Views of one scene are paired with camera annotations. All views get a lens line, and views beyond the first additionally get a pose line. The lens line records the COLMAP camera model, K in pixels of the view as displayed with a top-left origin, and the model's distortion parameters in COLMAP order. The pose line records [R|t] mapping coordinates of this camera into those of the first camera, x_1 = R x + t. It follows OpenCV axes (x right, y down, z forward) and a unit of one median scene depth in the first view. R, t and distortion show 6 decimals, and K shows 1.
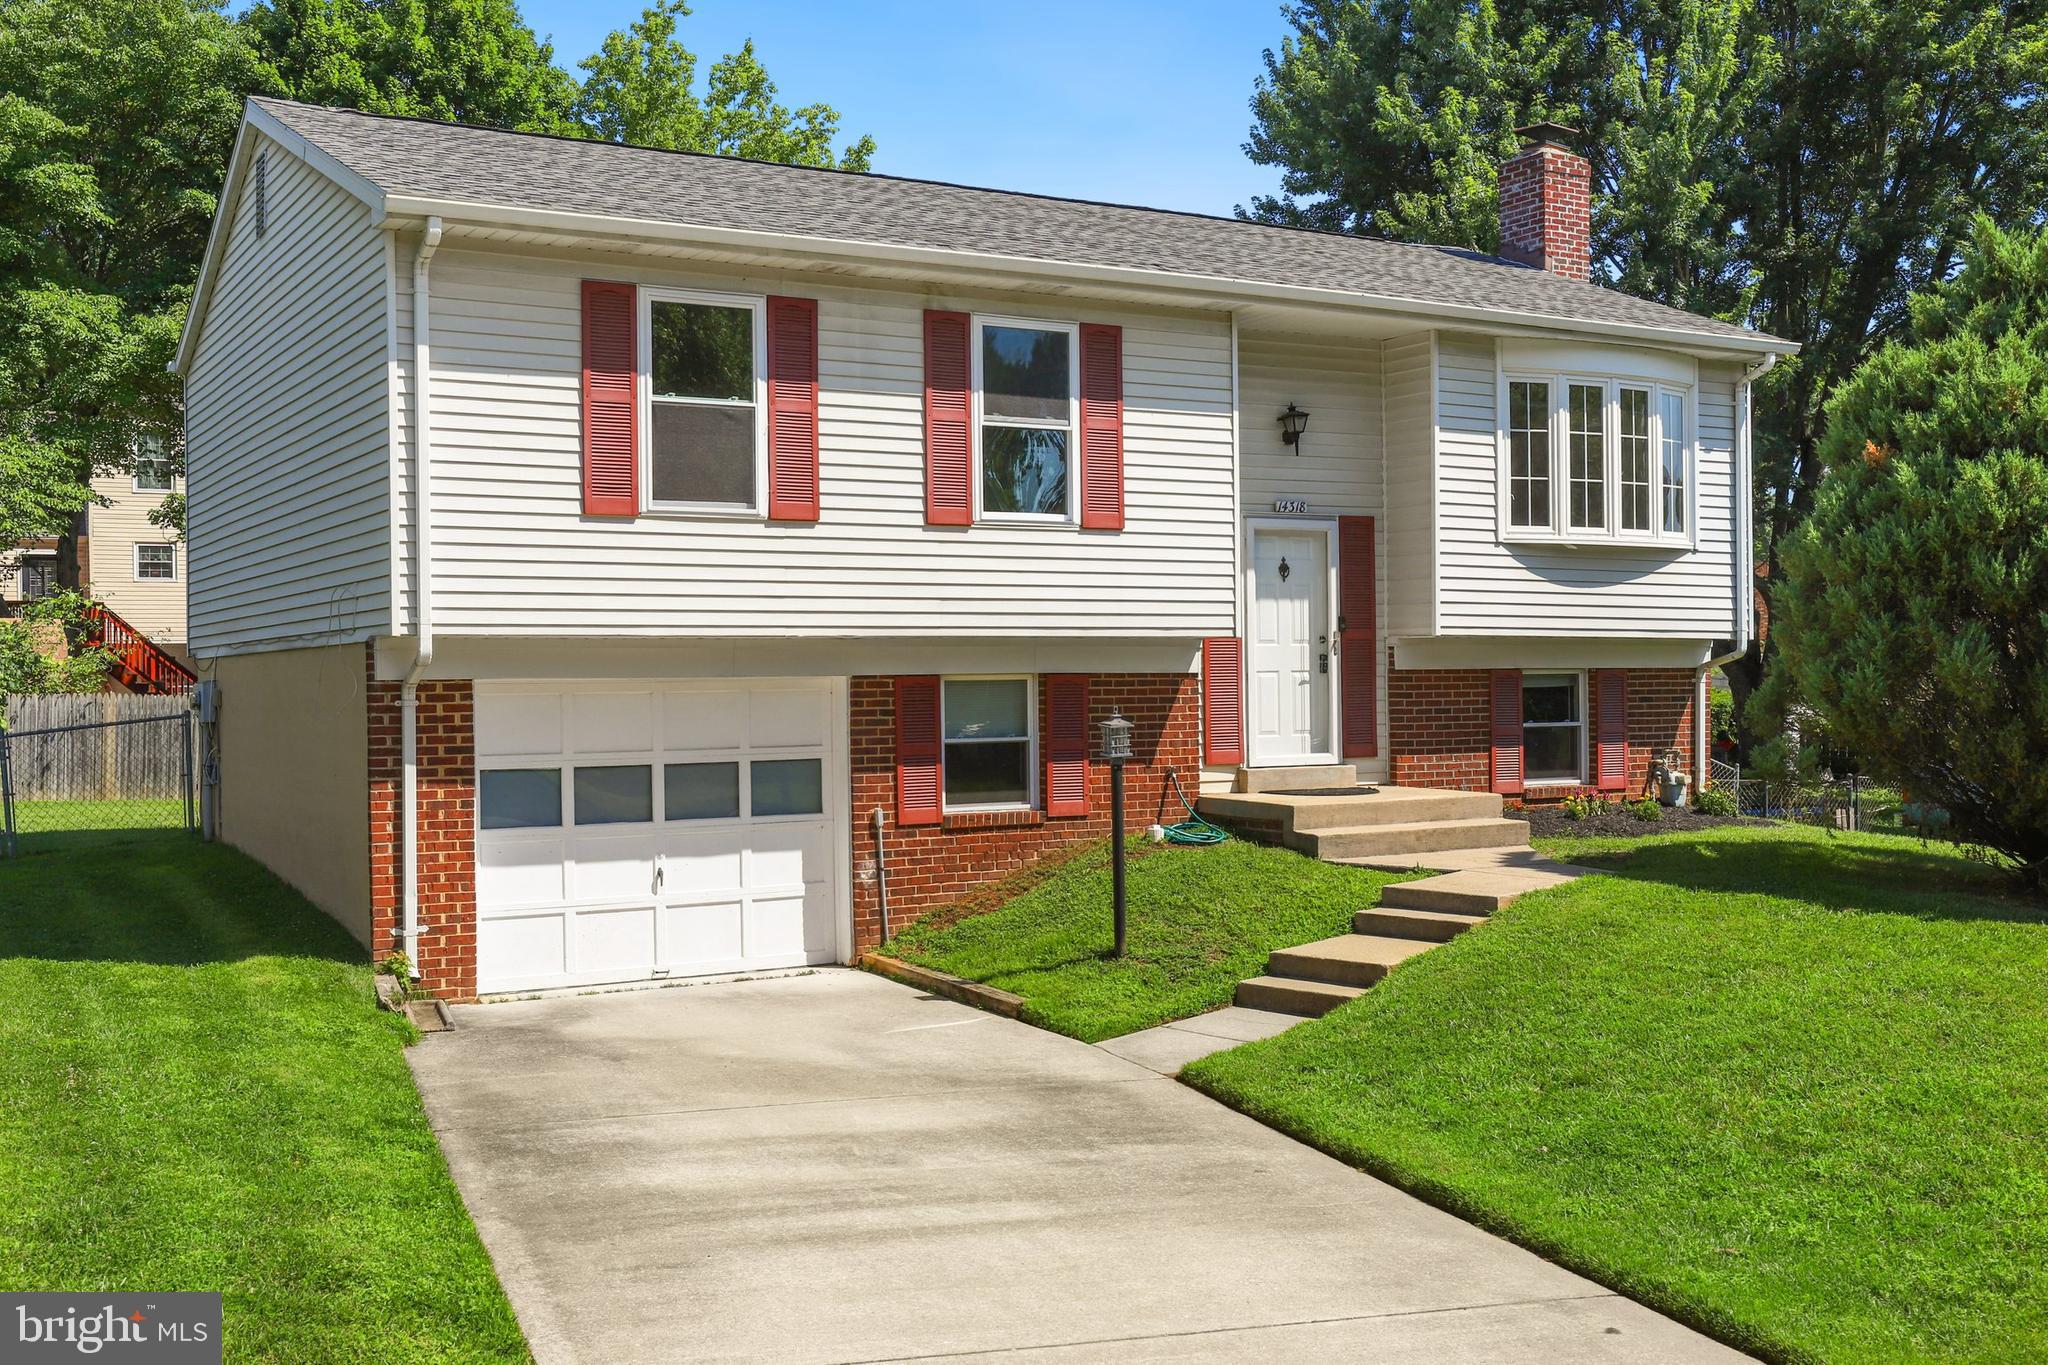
lens RADIAL K [[2037.1, 0, 1007.4], [0, 2037.1, 695.9], [0, 0, 1]] dist [0.008368, 0.000000]
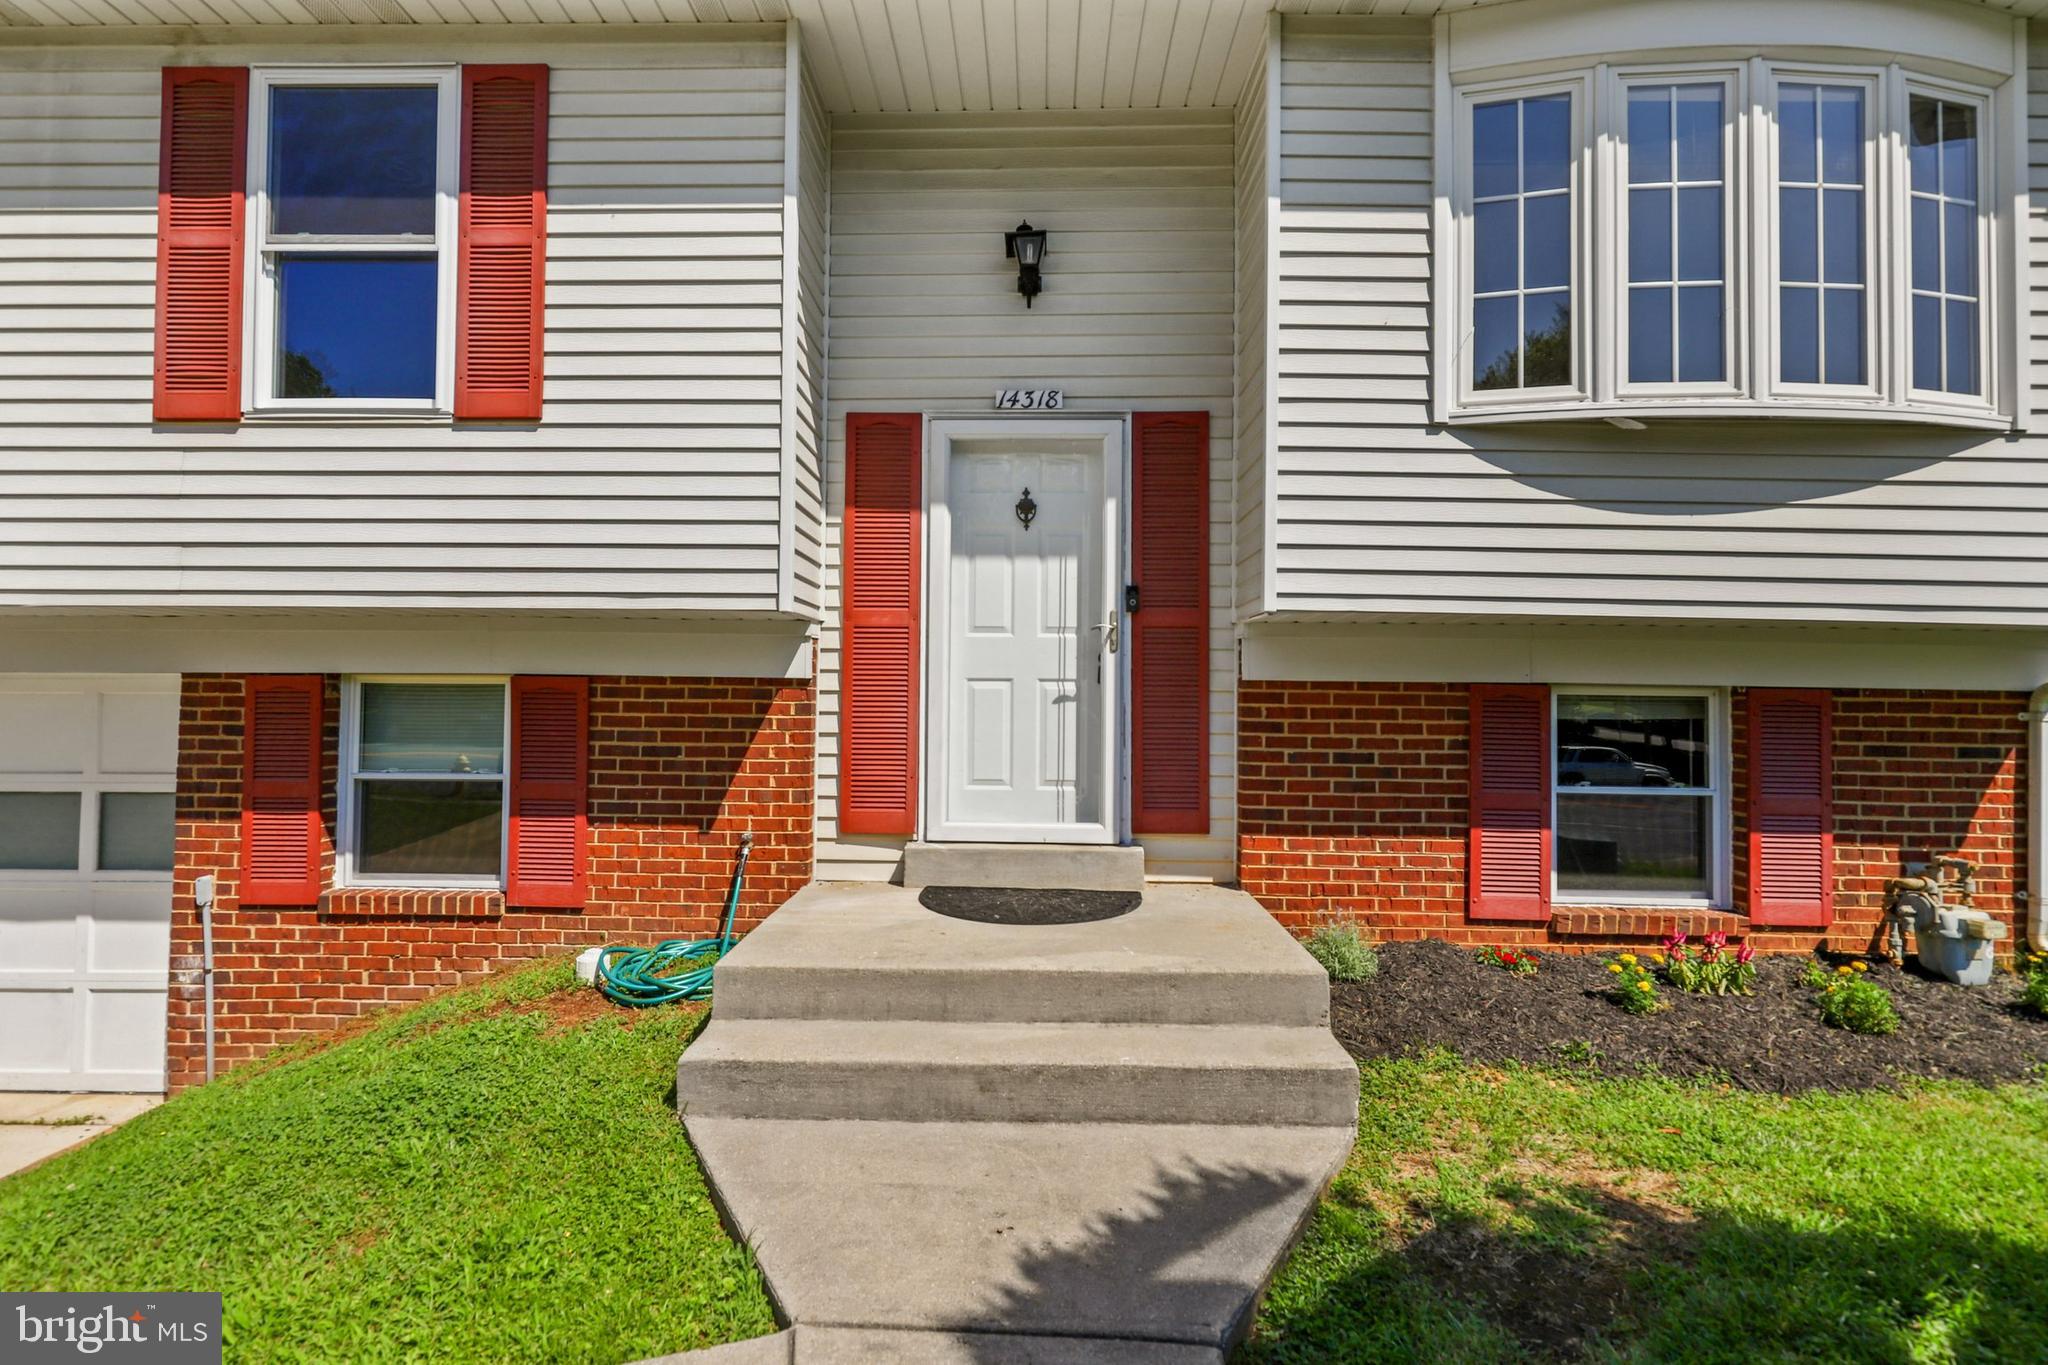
lens RADIAL K [[931.1, 0, 1037.1], [0, 931.1, 674.6], [0, 0, 1]] dist [-0.000219, 0.000568]
pose [[0.858320, 0.008420, -0.513046, 0.307856], [-0.022726, 0.999508, -0.021618, -0.008718], [0.512612, 0.030215, 0.858089, 0.851975]]
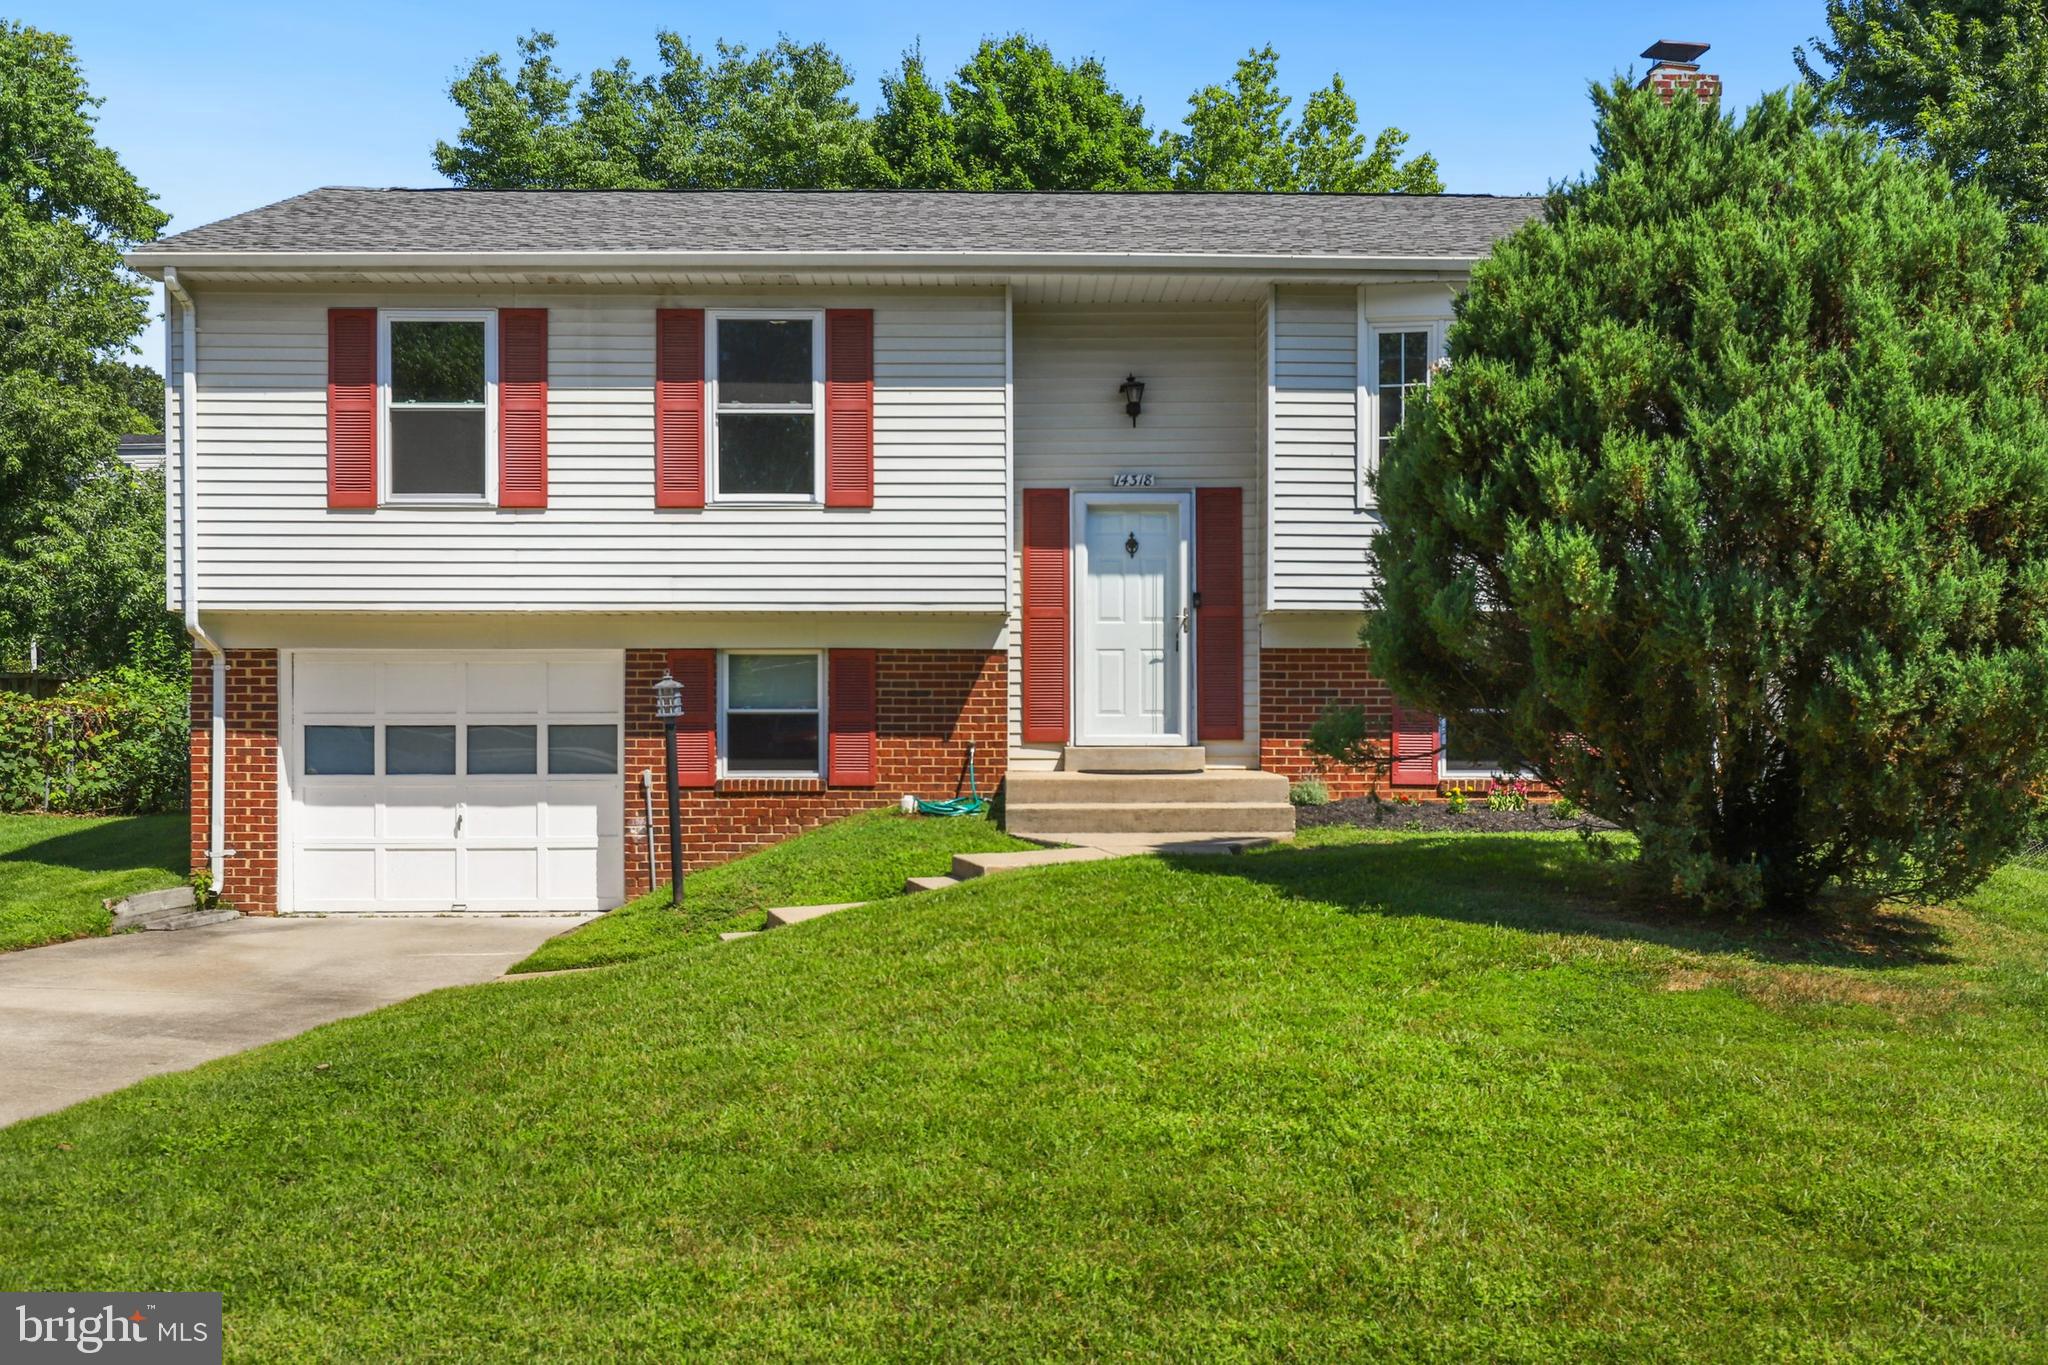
lens RADIAL K [[1940.5, 0, 1069.7], [0, 1940.5, 739.9], [0, 0, 1]] dist [0.006941, 0.000000]
pose [[0.879642, 0.014979, -0.475401, 0.611836], [-0.013106, 0.999888, 0.007256, 0.027556], [0.475456, -0.000152, 0.879739, 0.185604]]
